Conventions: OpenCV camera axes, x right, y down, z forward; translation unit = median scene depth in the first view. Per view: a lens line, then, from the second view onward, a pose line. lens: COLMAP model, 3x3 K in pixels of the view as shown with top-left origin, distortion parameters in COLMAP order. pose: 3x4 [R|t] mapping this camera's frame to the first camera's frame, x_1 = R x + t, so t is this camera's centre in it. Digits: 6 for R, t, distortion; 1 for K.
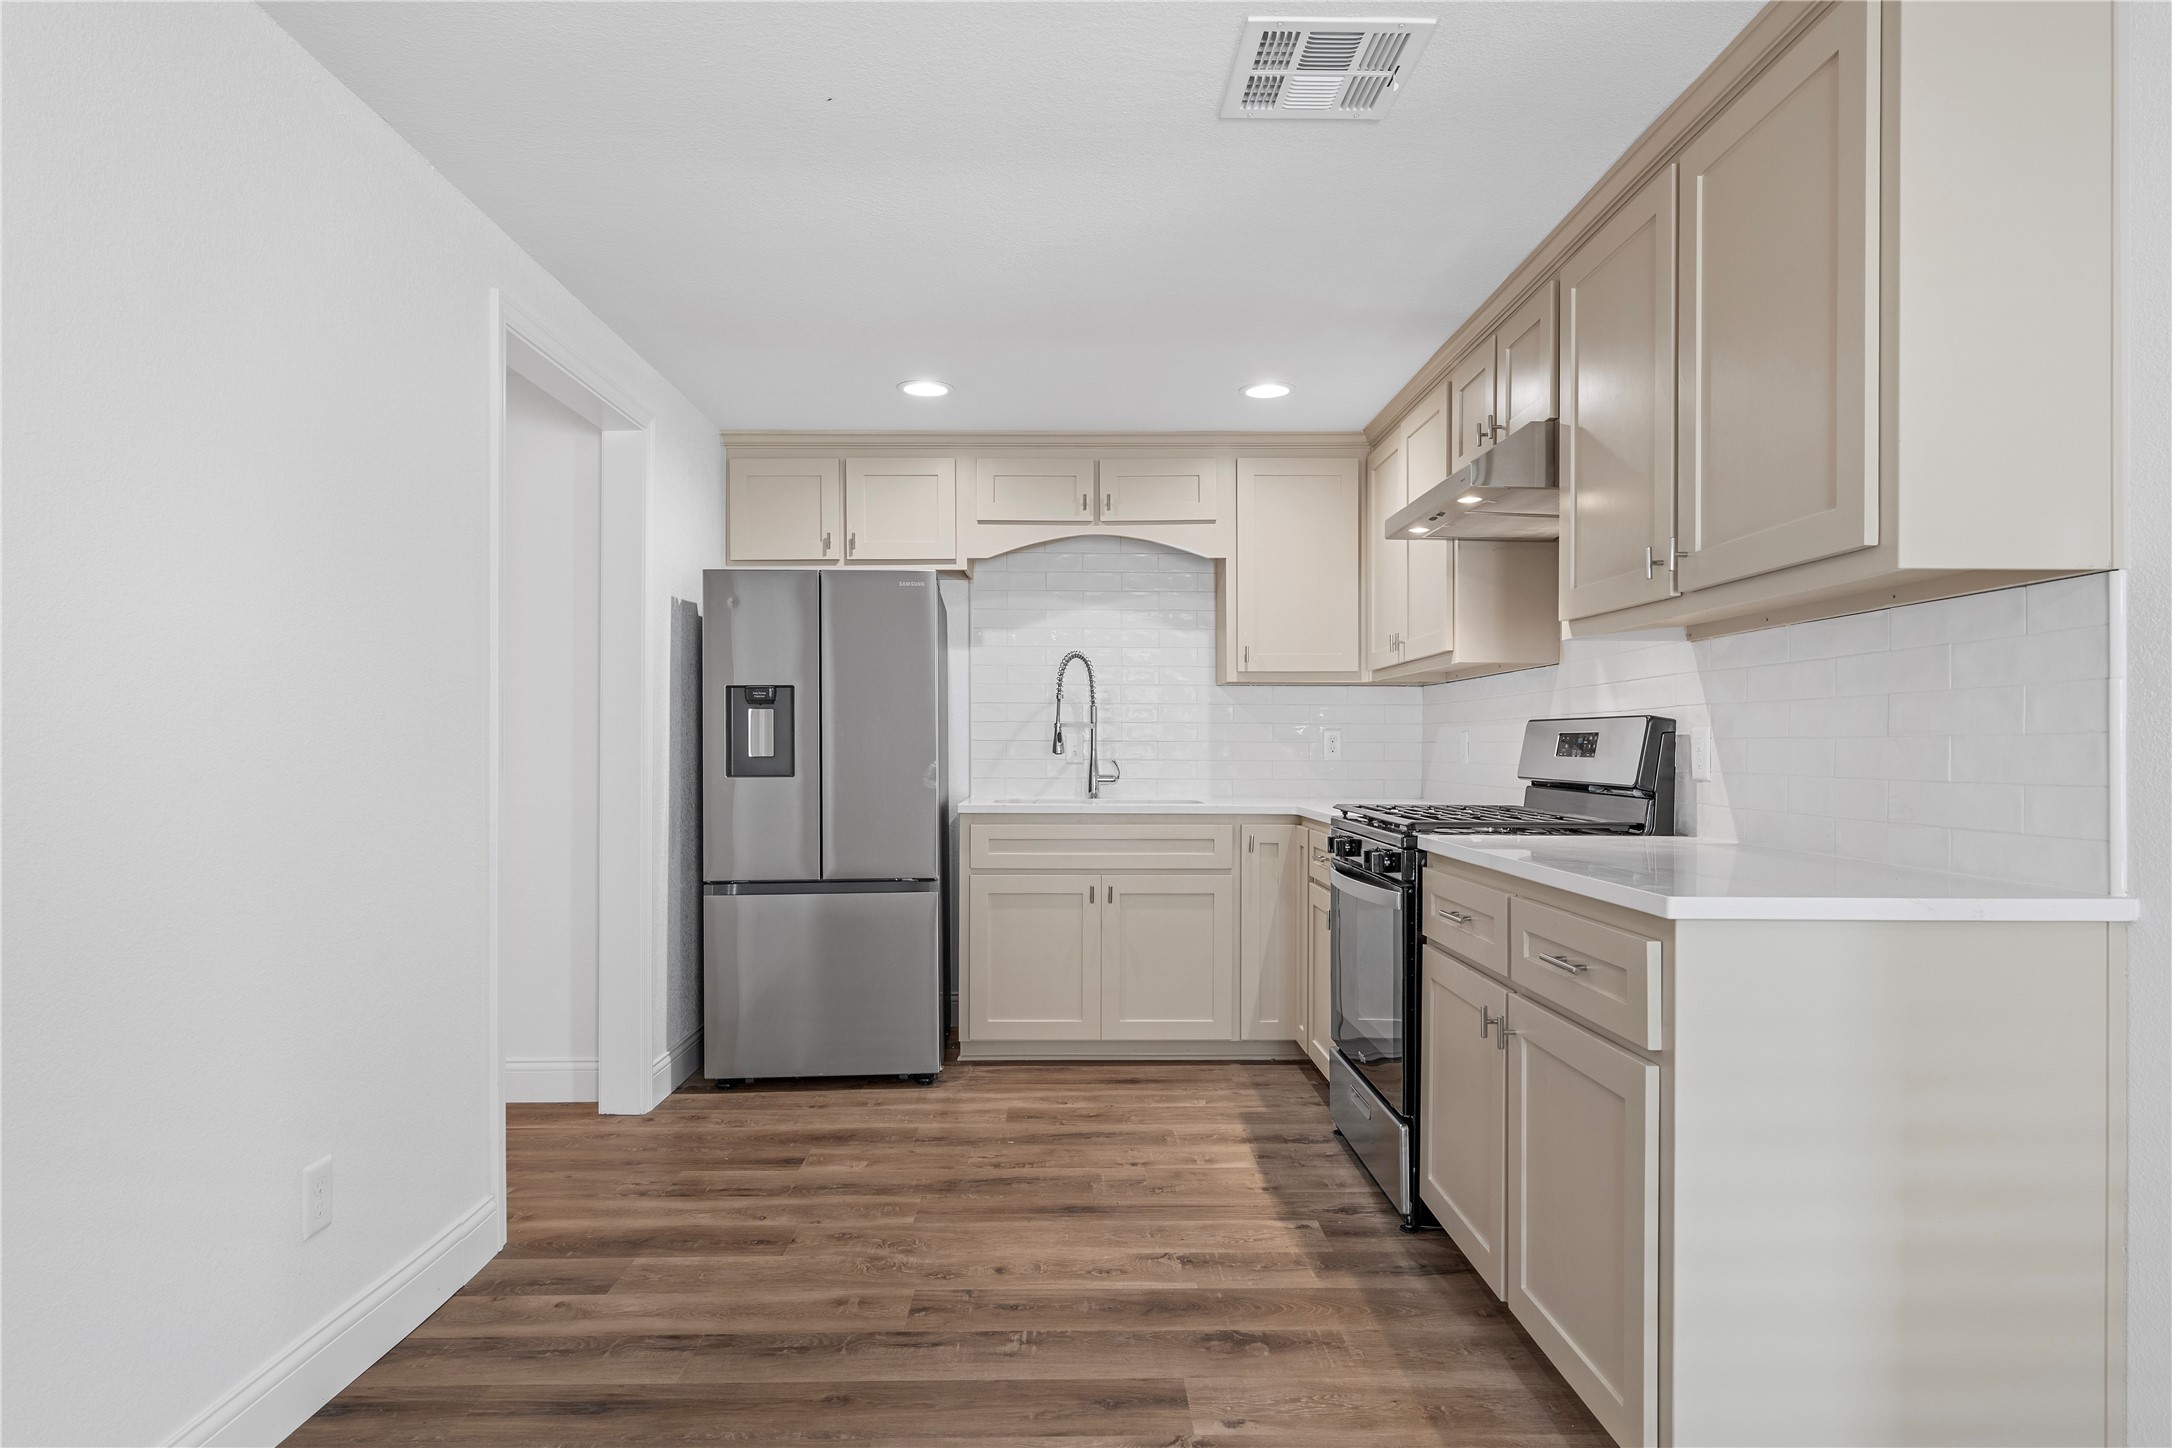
lens RADIAL K [[1242.7, 0, 1084.0], [0, 1242.7, 735.8], [0, 0, 1]] dist [-0.000381, -0.000018]
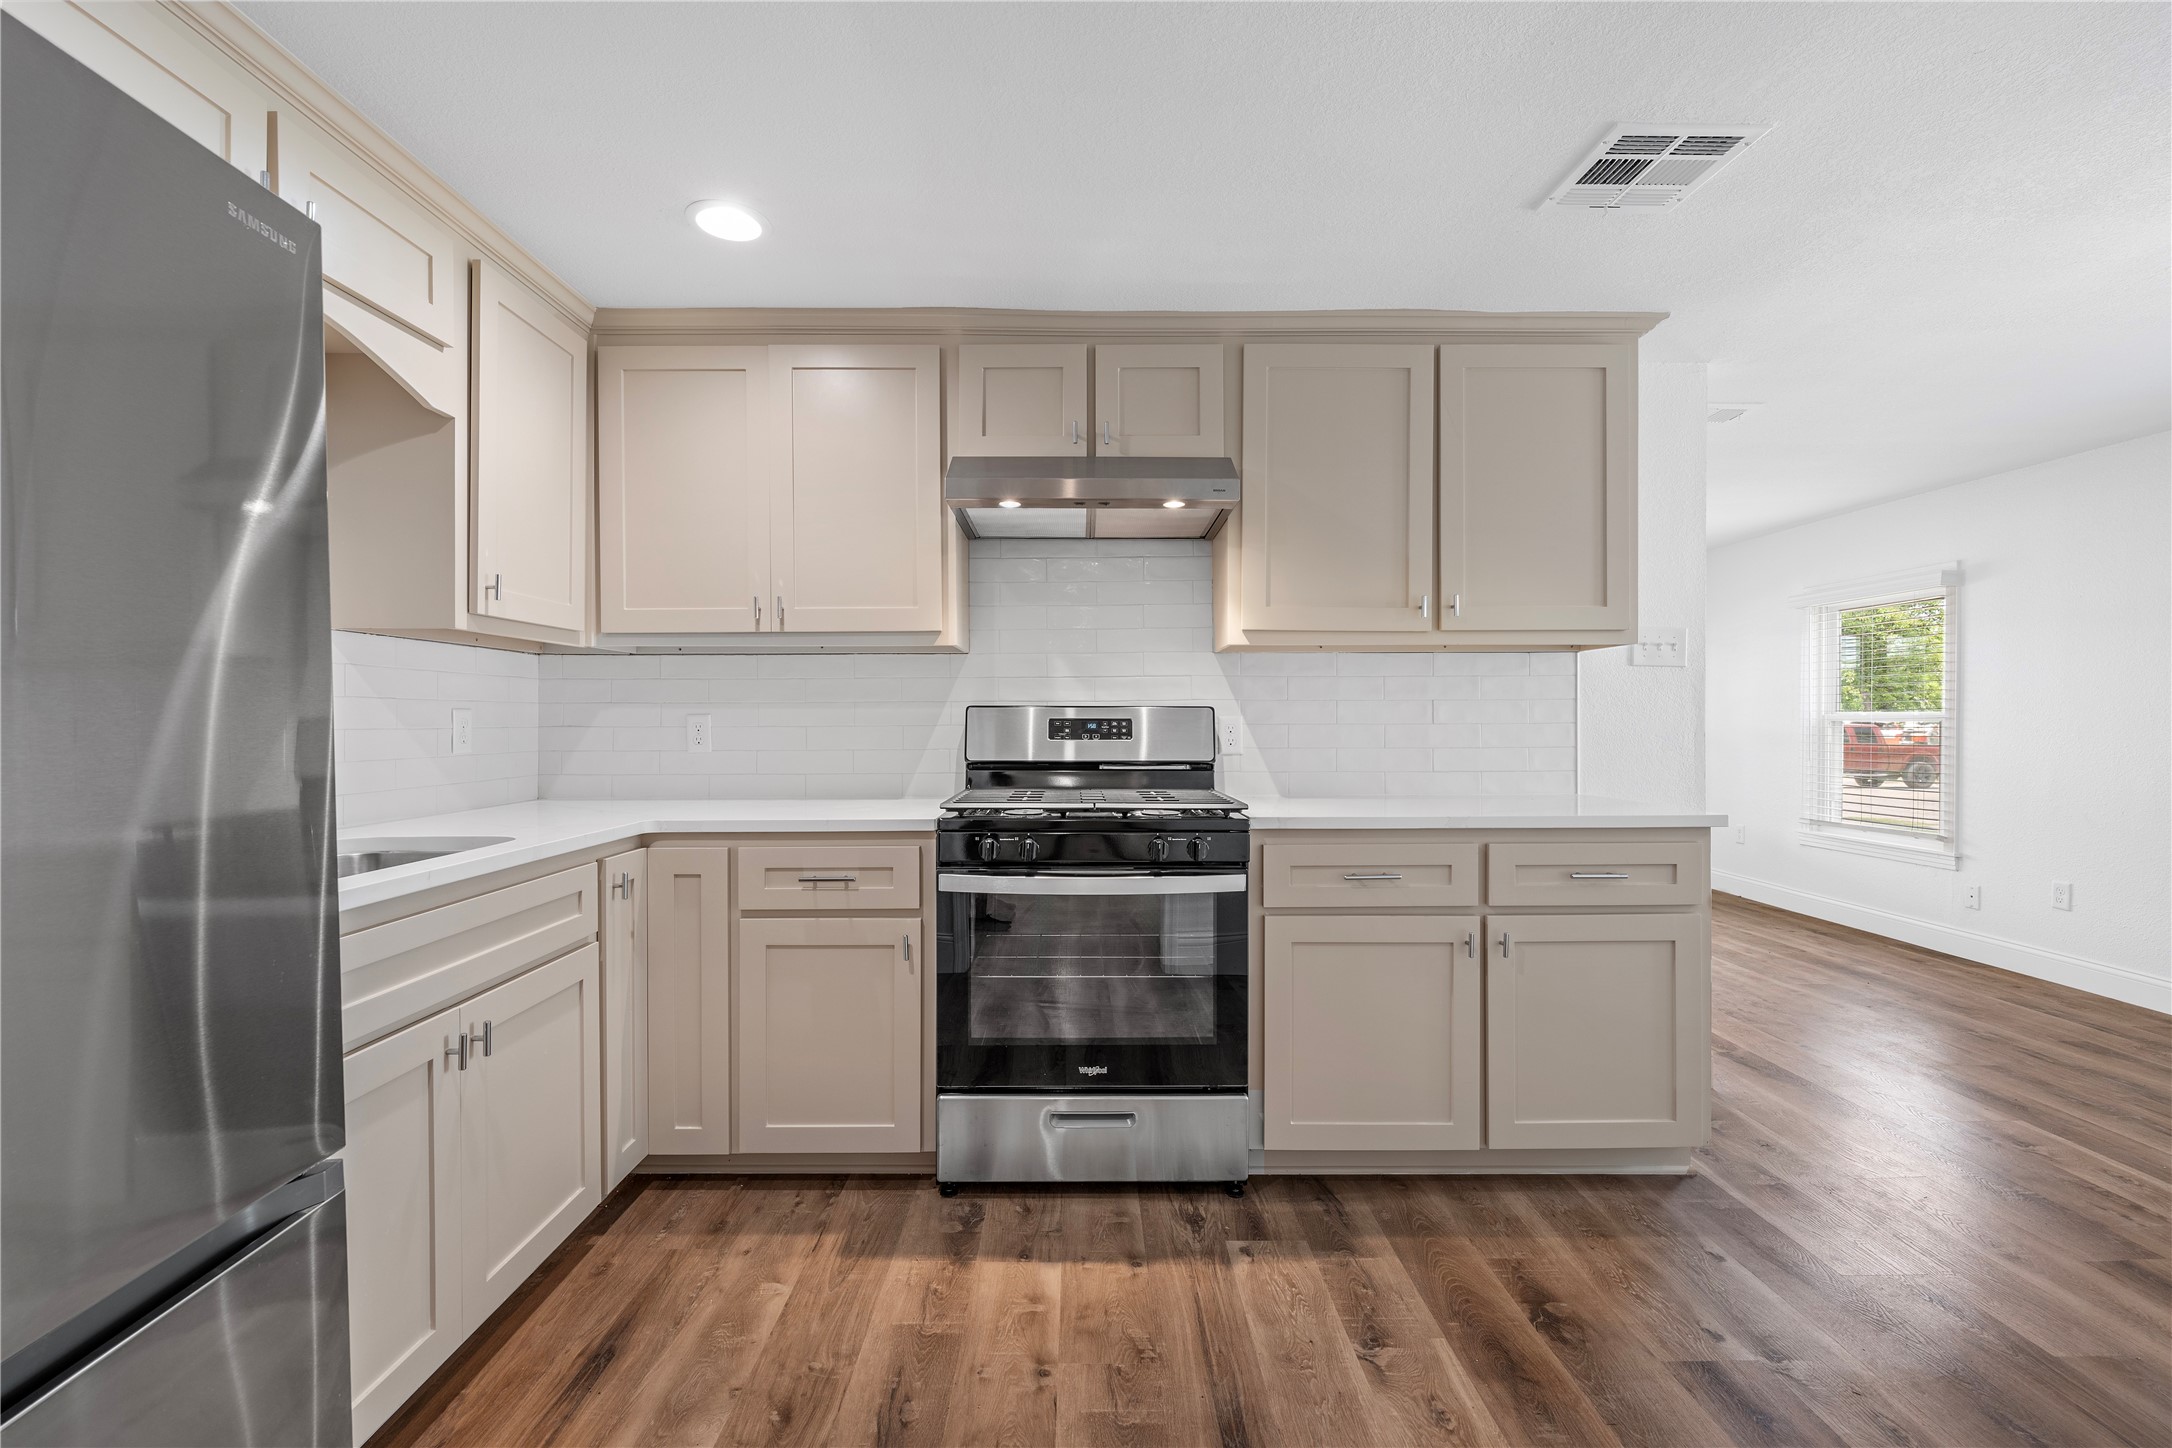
lens RADIAL K [[921.5, 0, 1082.0], [0, 921.5, 715.7], [0, 0, 1]] dist [-0.001336, 0.000205]
pose [[0.008362, -0.004580, 0.999955, -0.463154], [-0.006548, 0.999968, 0.004635, -0.008818], [-0.999944, -0.006586, 0.008332, 1.007156]]
